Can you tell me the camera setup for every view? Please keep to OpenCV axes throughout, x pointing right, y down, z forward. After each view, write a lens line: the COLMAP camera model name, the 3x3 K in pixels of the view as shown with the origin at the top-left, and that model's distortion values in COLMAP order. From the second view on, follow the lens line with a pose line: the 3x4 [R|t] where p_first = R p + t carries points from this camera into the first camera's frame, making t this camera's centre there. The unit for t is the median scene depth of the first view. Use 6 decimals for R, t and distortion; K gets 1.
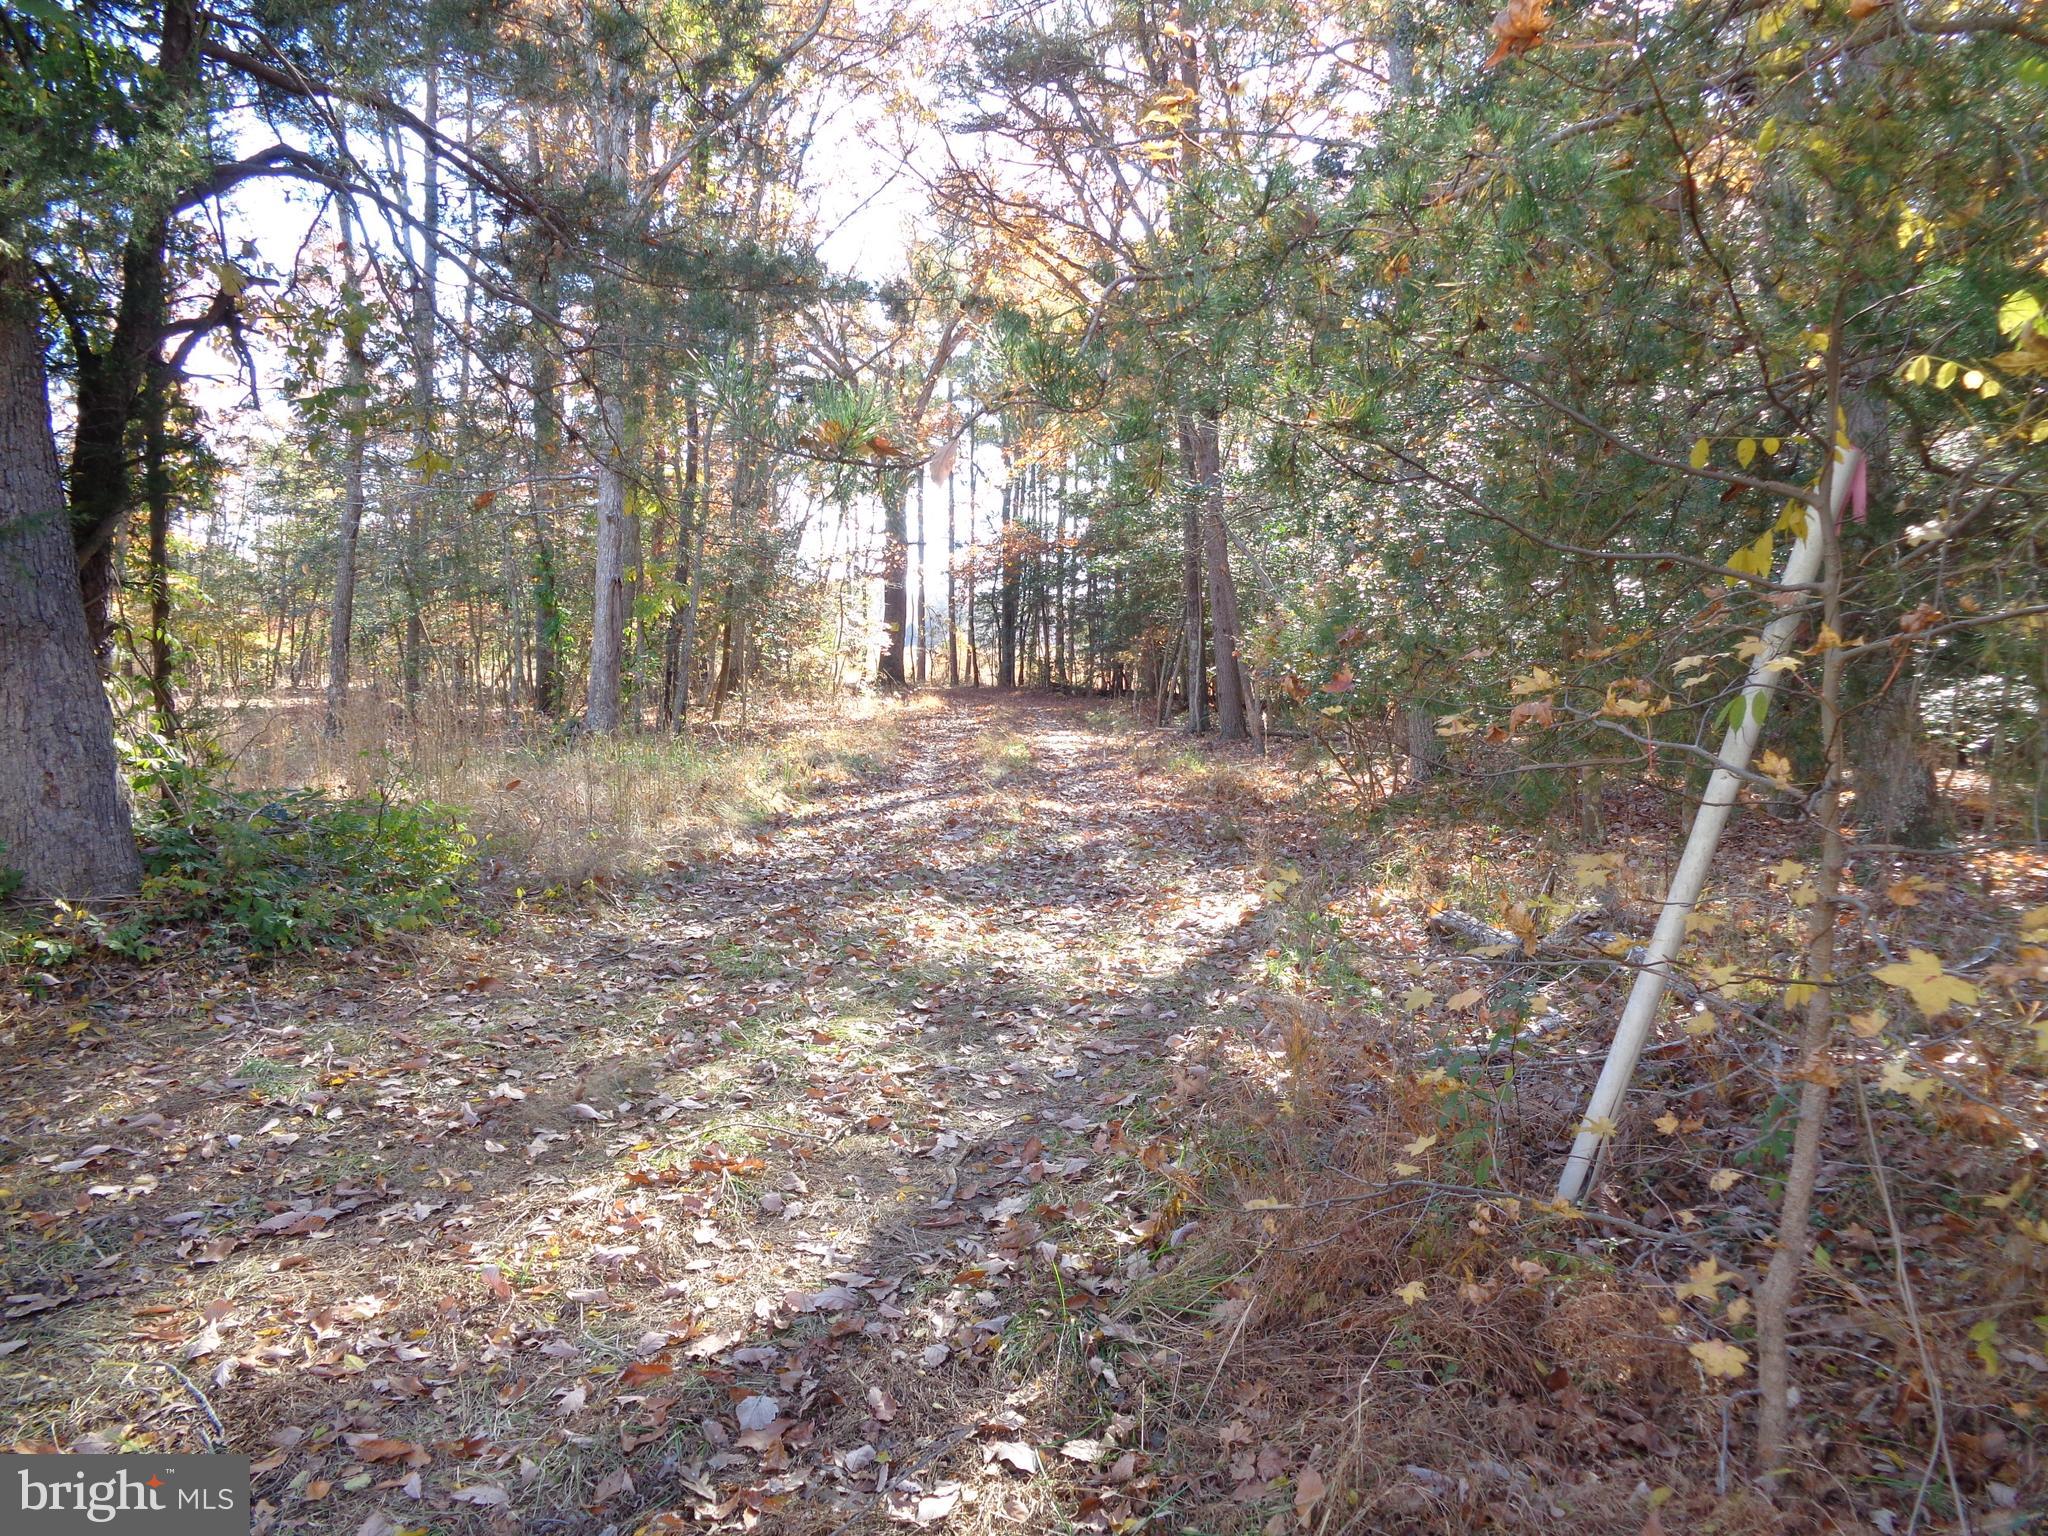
lens RADIAL K [[1503.3, 0, 1037.5], [0, 1503.3, 758.1], [0, 0, 1]] dist [-0.006489, 0.003832]
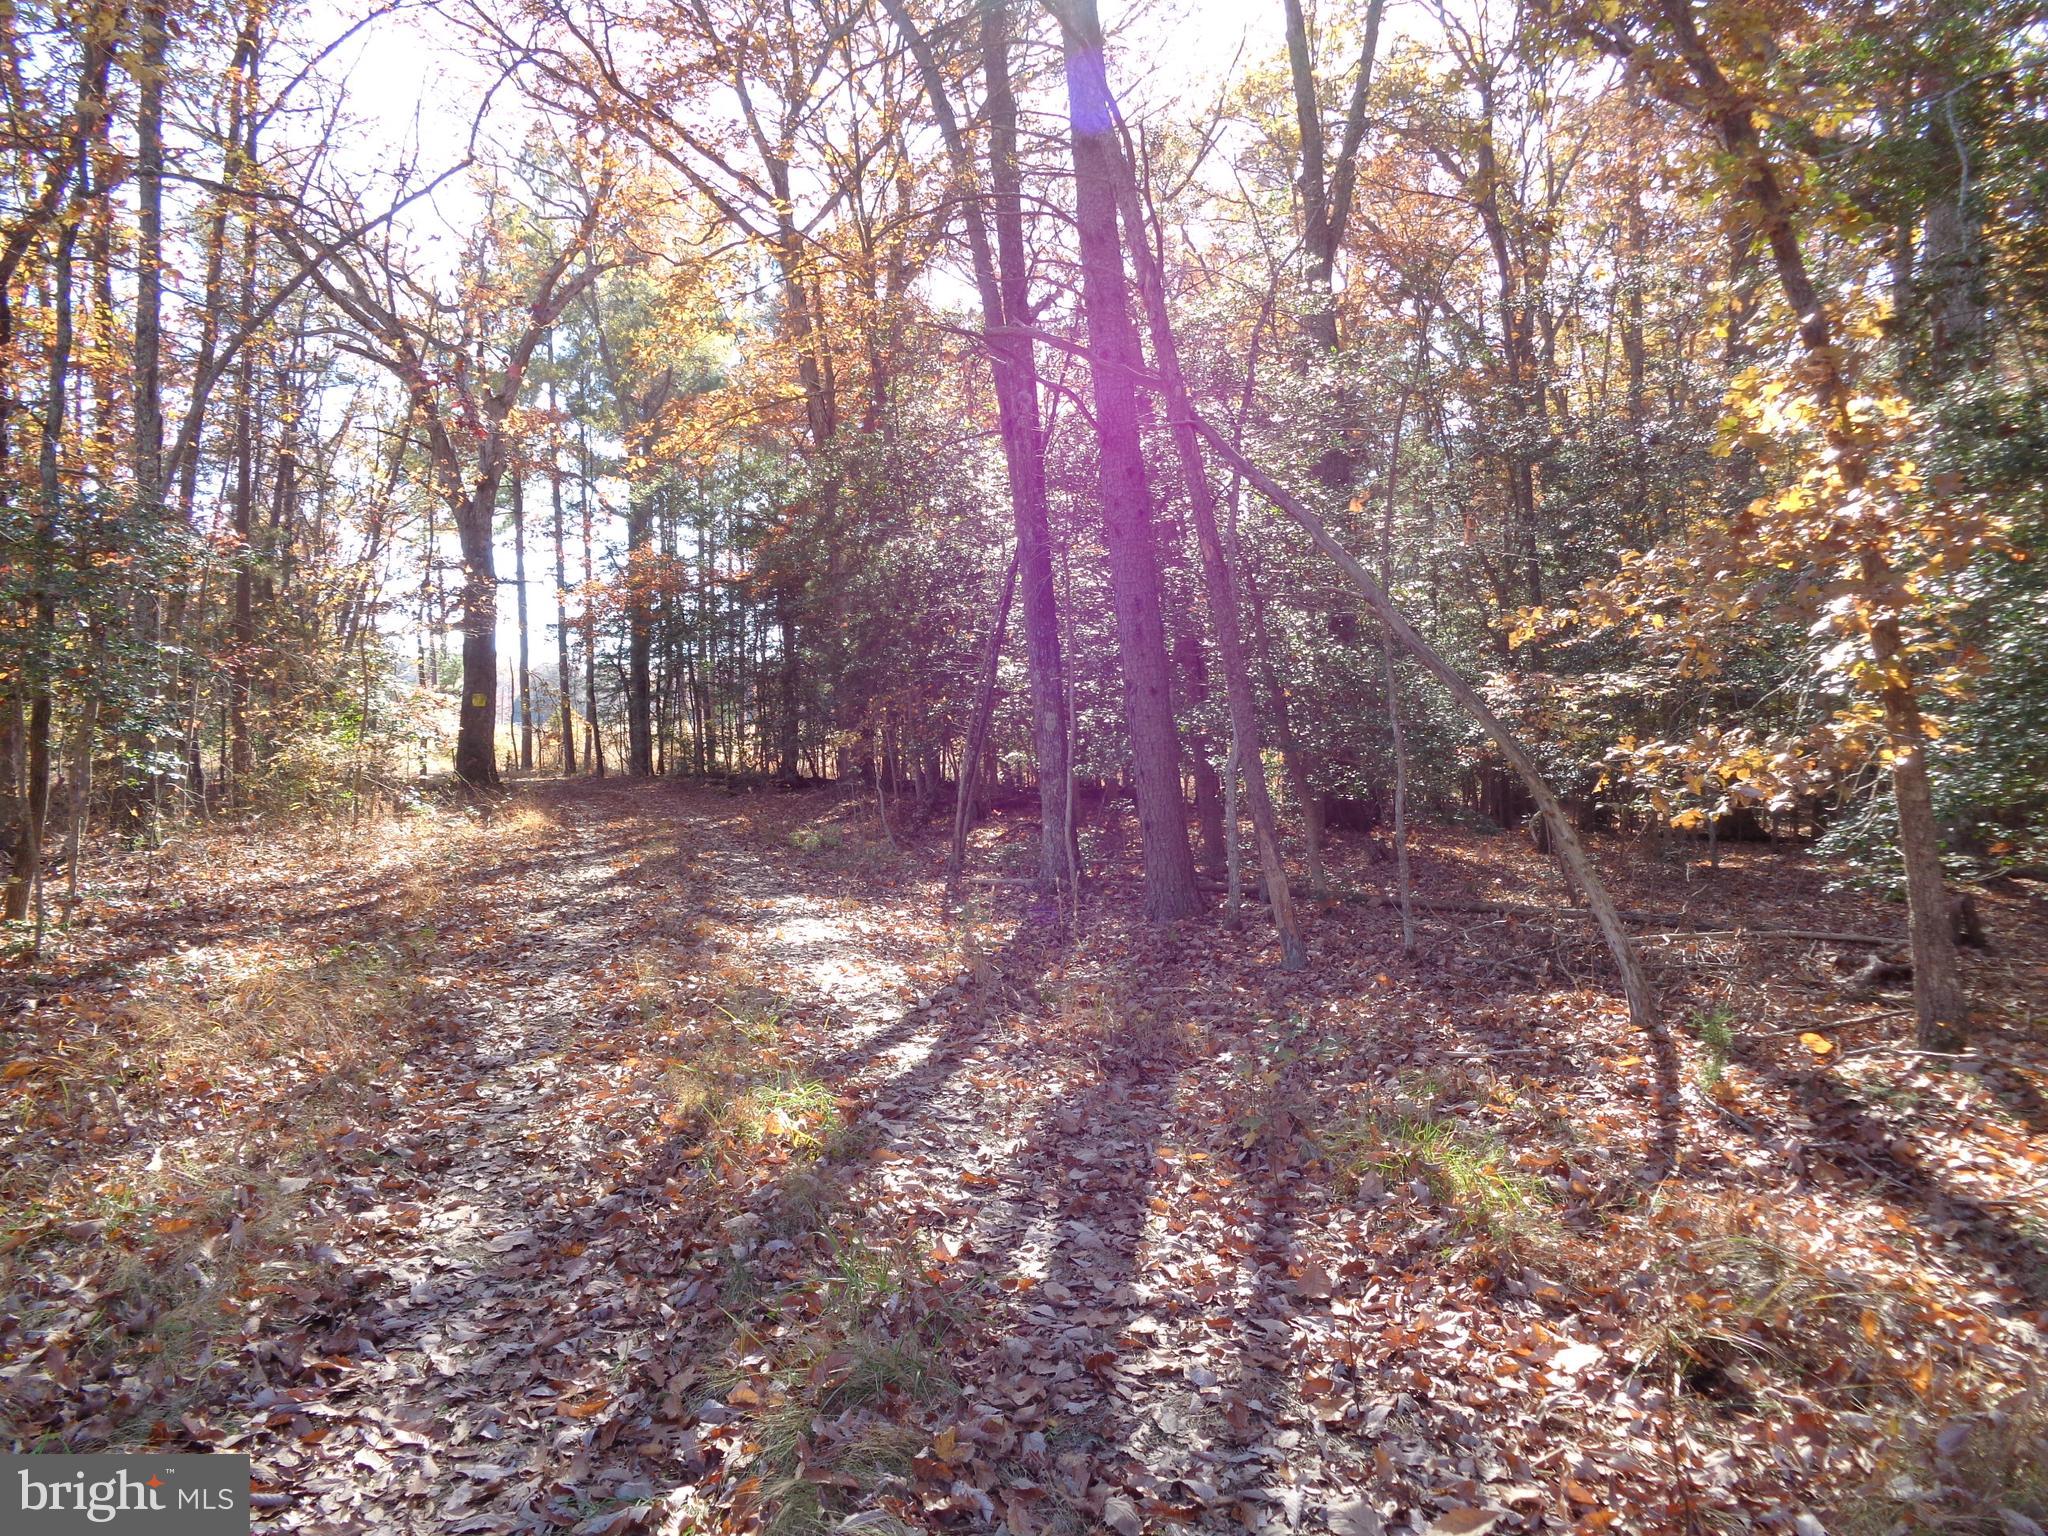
lens RADIAL K [[1503.3, 0, 1037.5], [0, 1503.3, 758.1], [0, 0, 1]] dist [-0.006489, 0.003832]
pose [[0.969652, -0.030864, 0.242532, -0.011309], [0.041330, 0.998416, -0.038186, -0.019914], [-0.240969, 0.047051, 0.969392, 0.228341]]
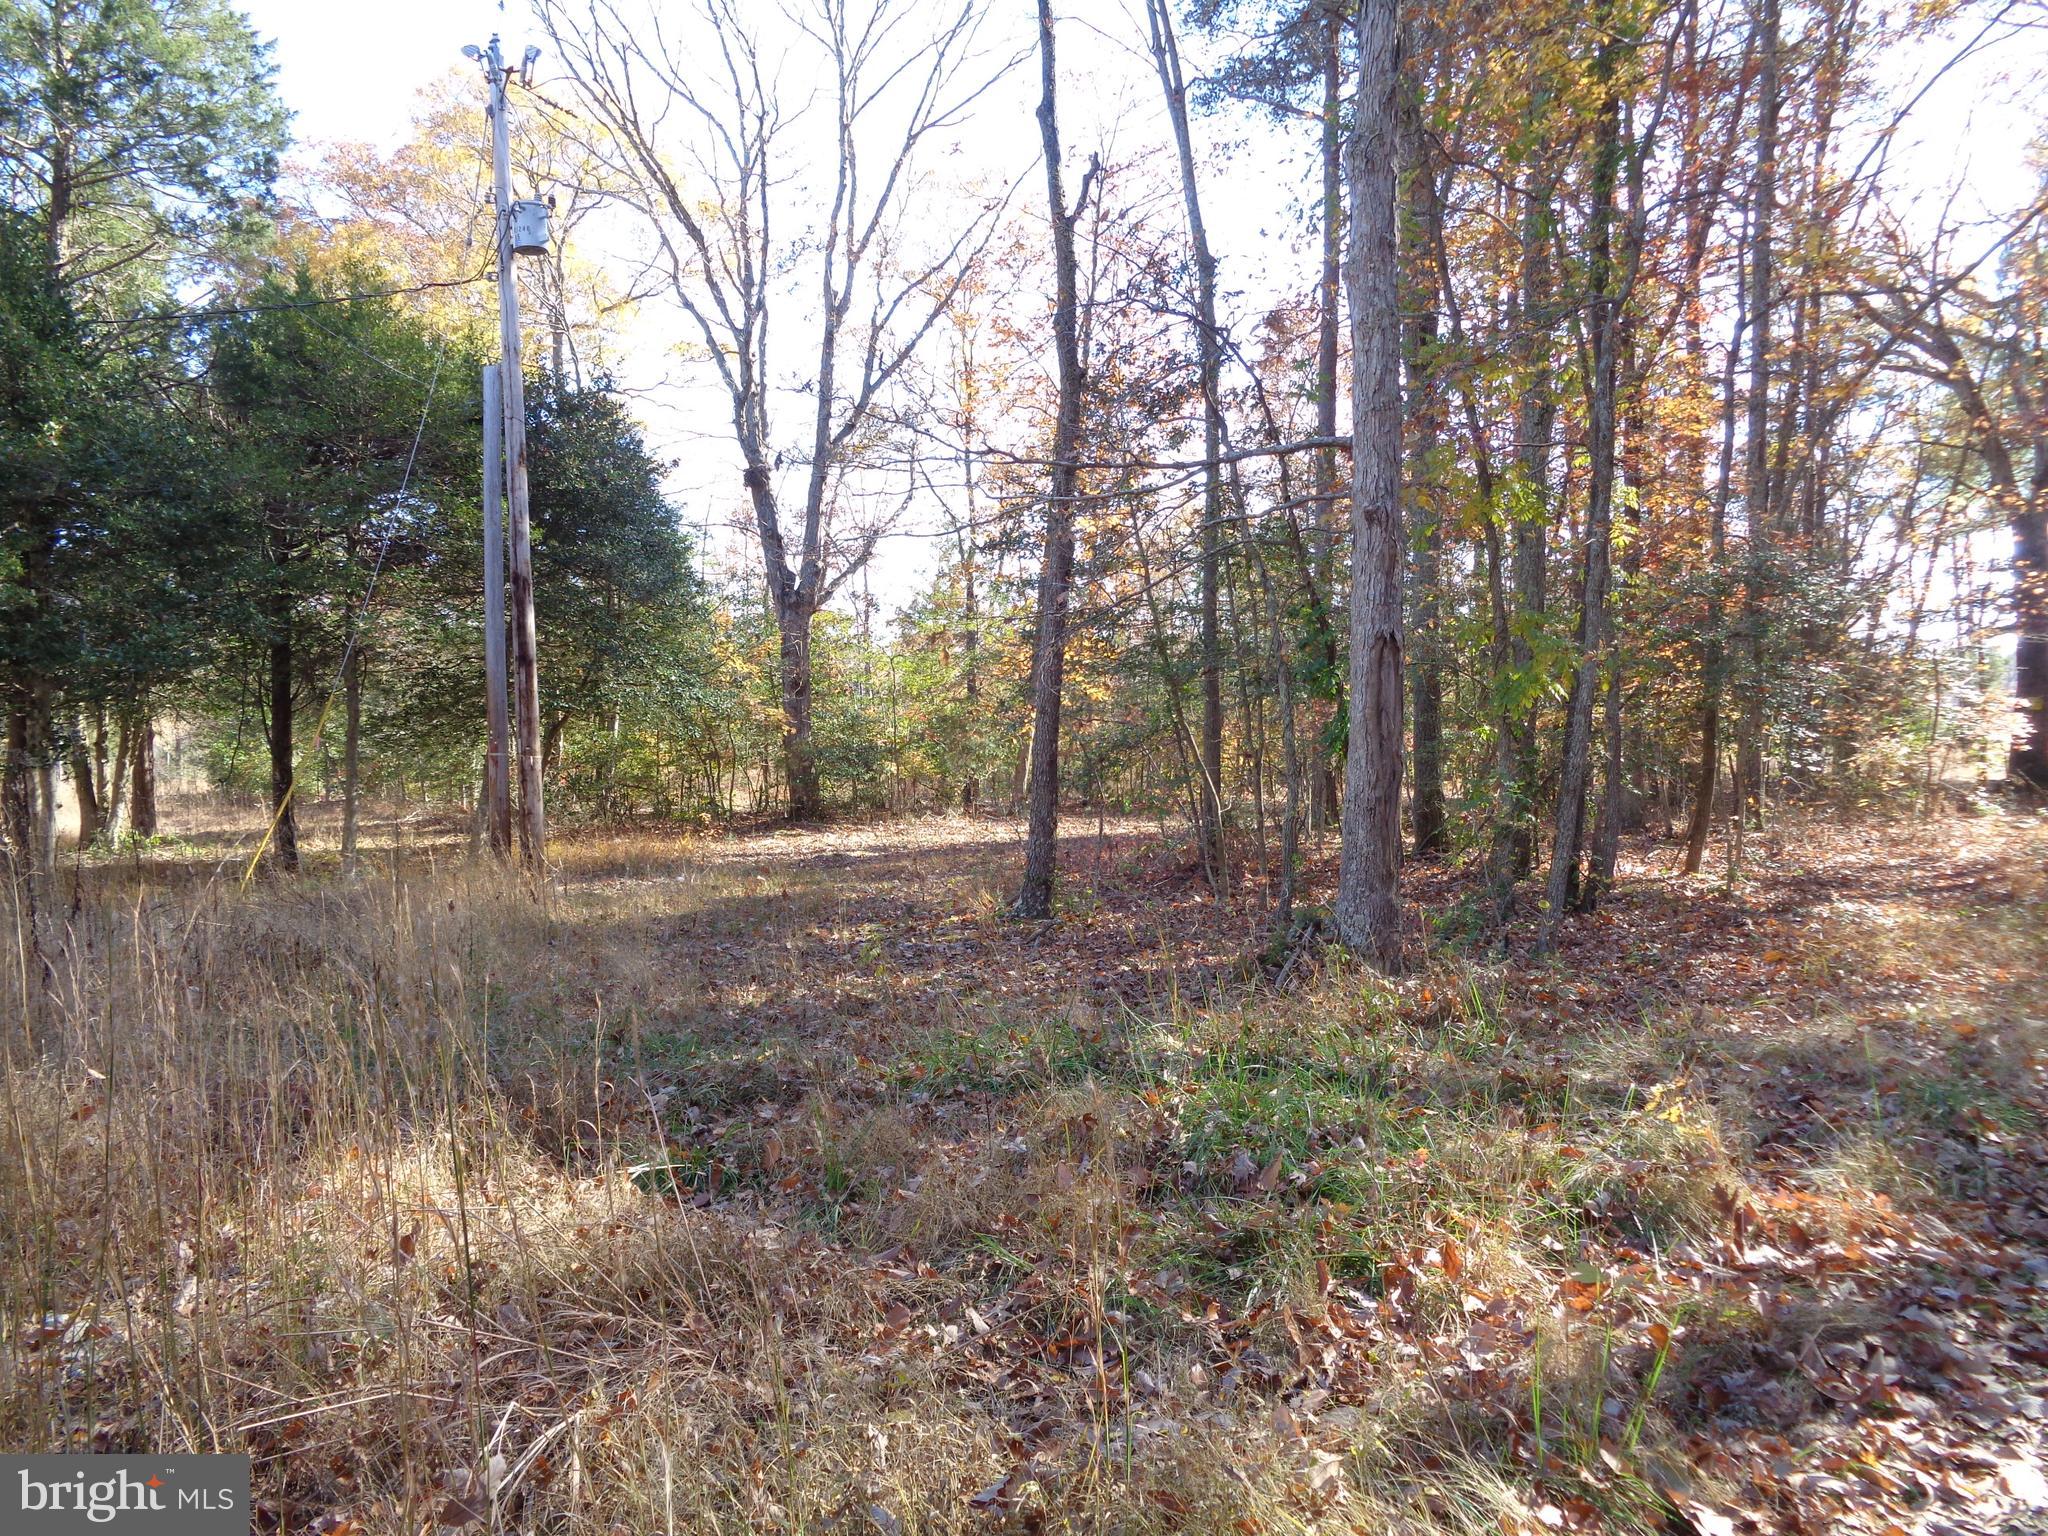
lens RADIAL K [[1503.3, 0, 1037.5], [0, 1503.3, 758.1], [0, 0, 1]] dist [-0.006489, 0.003832]
pose [[0.777811, -0.023008, -0.628076, -0.017570], [-0.016111, 0.998271, -0.056521, -0.014687], [0.628291, 0.054081, 0.776096, 0.164782]]
